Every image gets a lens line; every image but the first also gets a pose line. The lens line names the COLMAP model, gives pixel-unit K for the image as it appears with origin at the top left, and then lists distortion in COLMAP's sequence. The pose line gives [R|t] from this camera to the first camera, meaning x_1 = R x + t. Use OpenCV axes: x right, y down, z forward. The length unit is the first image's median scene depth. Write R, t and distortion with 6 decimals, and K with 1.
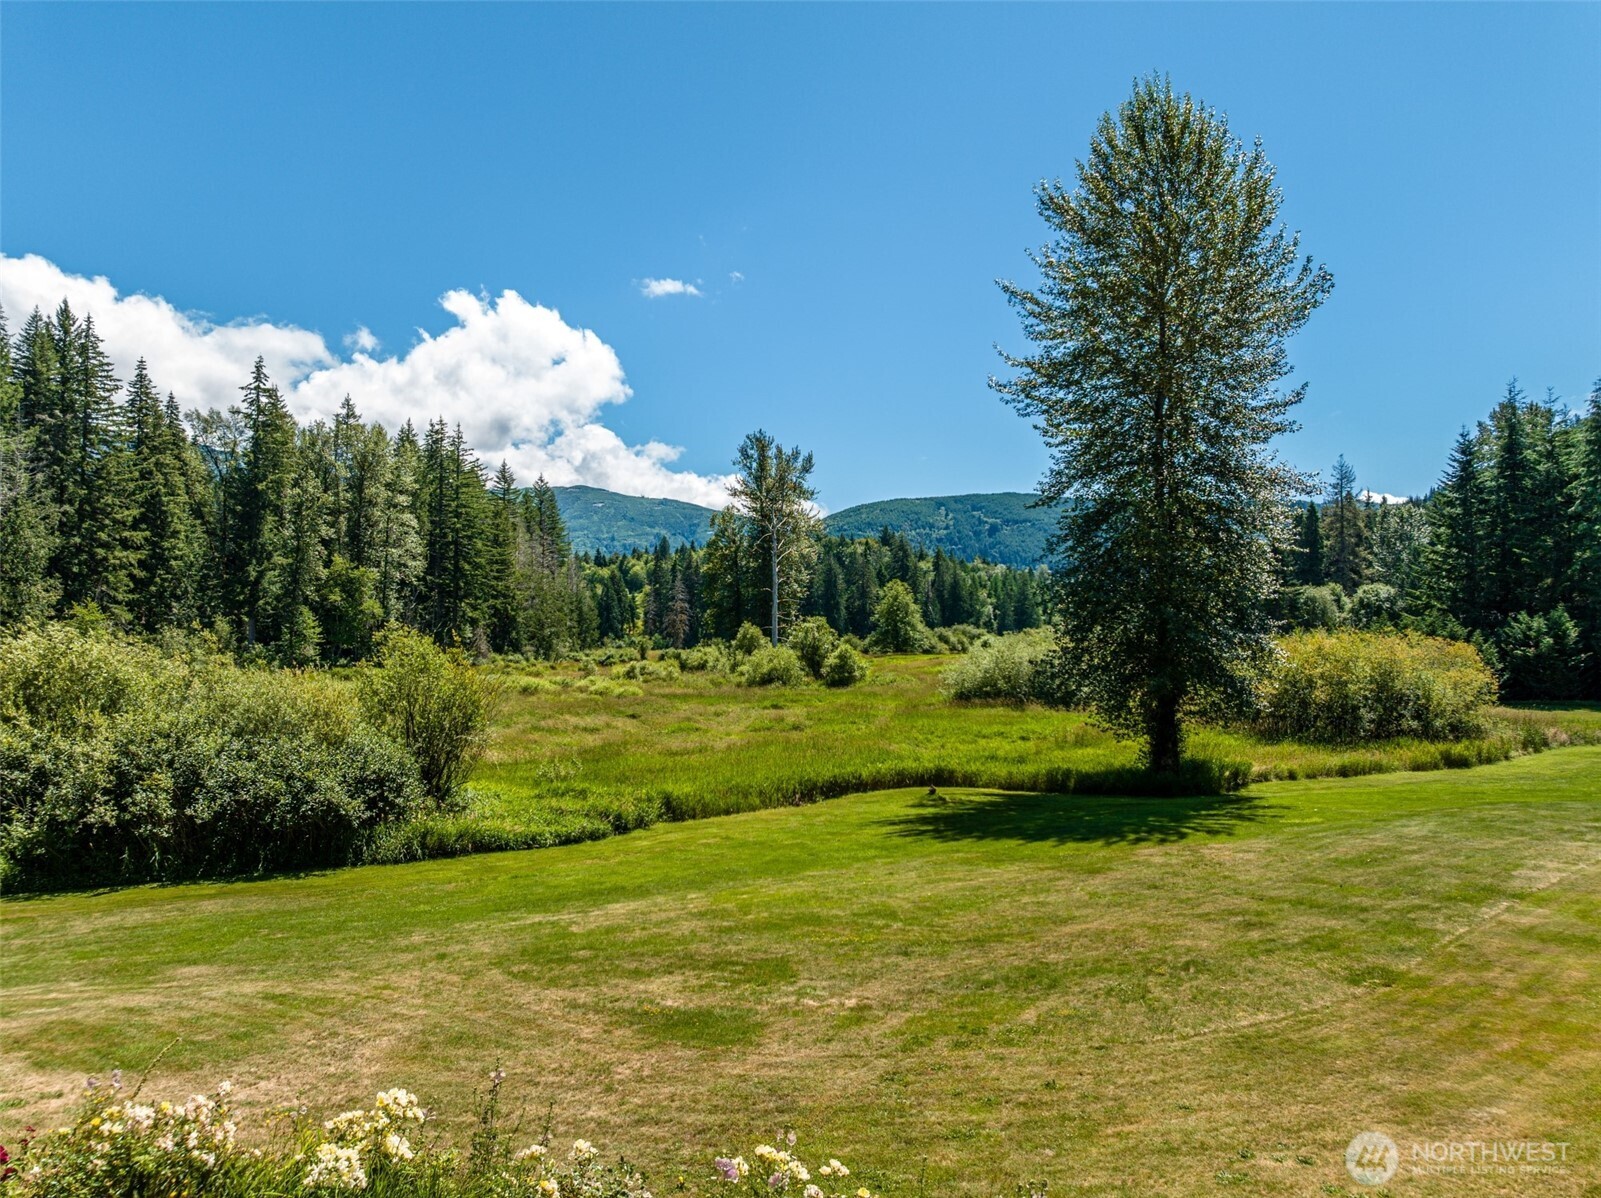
lens RADIAL K [[1130.0, 0, 841.8], [0, 1130.0, 600.5], [0, 0, 1]] dist [-0.020352, -0.006633]
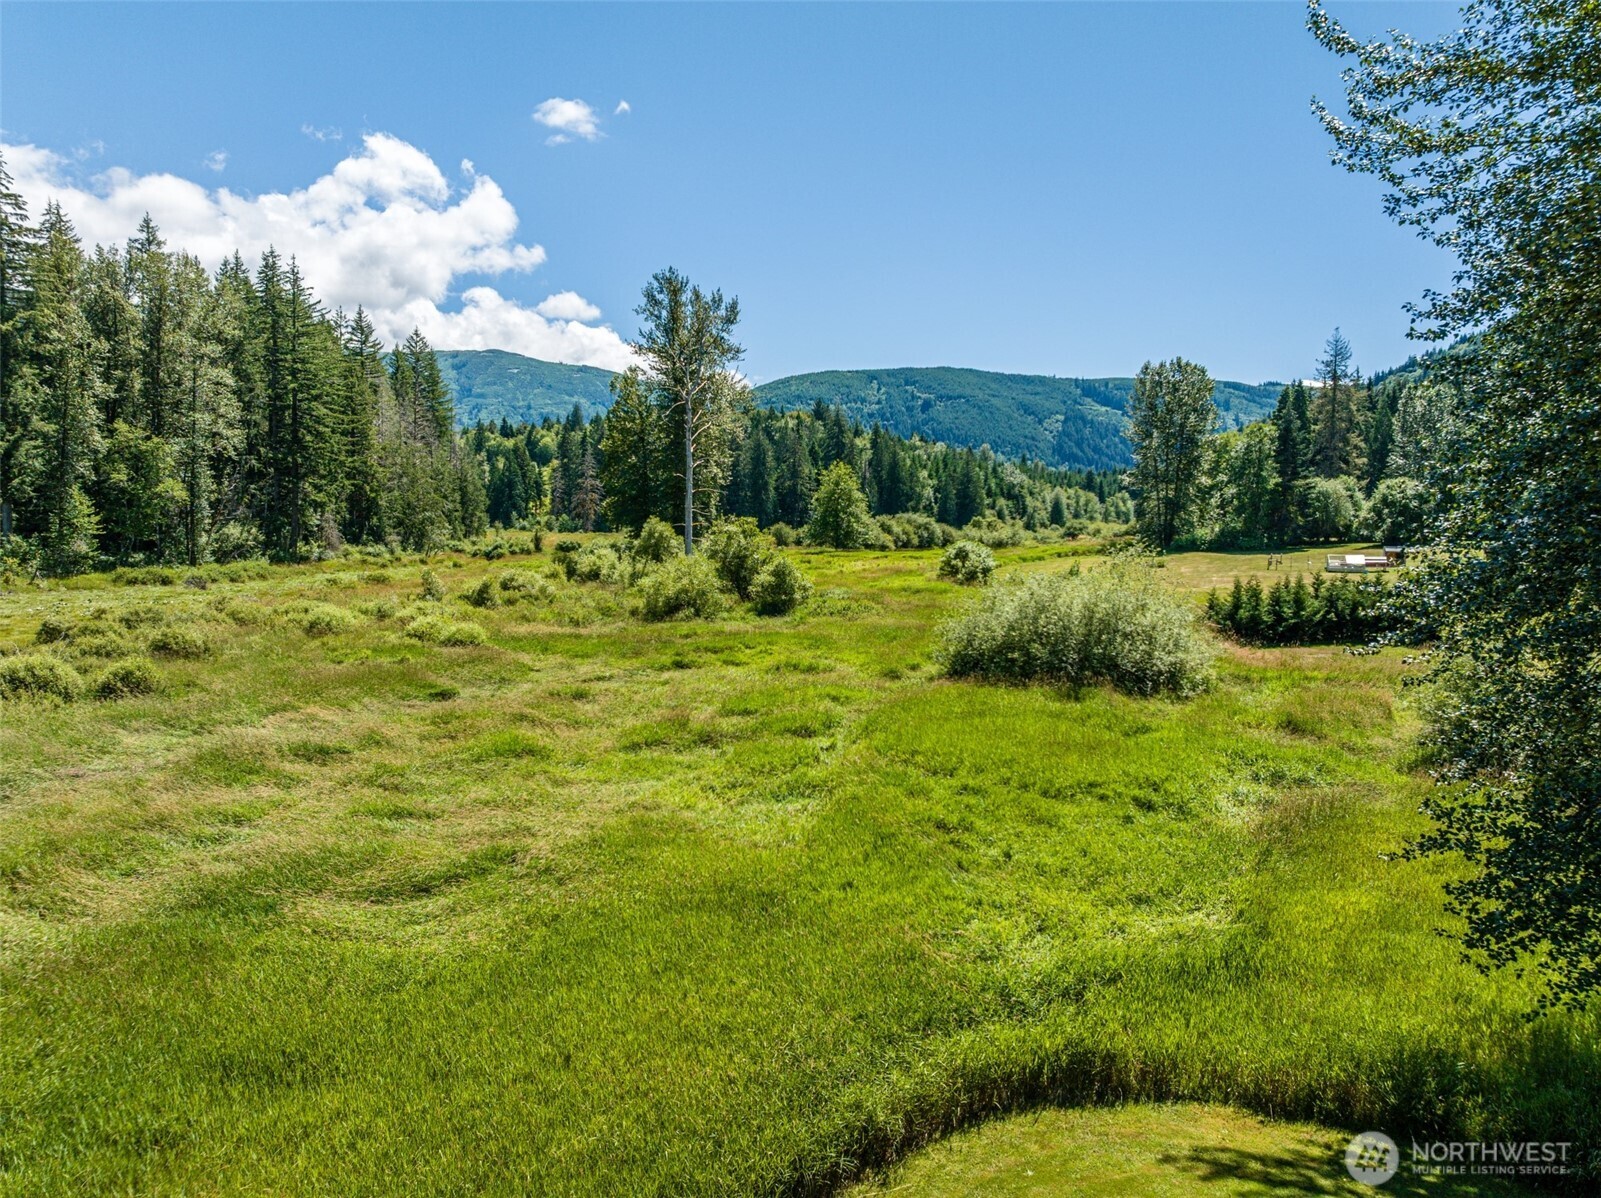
lens RADIAL K [[1130.0, 0, 841.8], [0, 1130.0, 600.5], [0, 0, 1]] dist [-0.020352, -0.006633]
pose [[0.997777, 0.009534, 0.065953, -0.003760], [-0.016744, 0.993830, 0.109646, -0.008539], [-0.064501, -0.110507, 0.991780, 0.163853]]
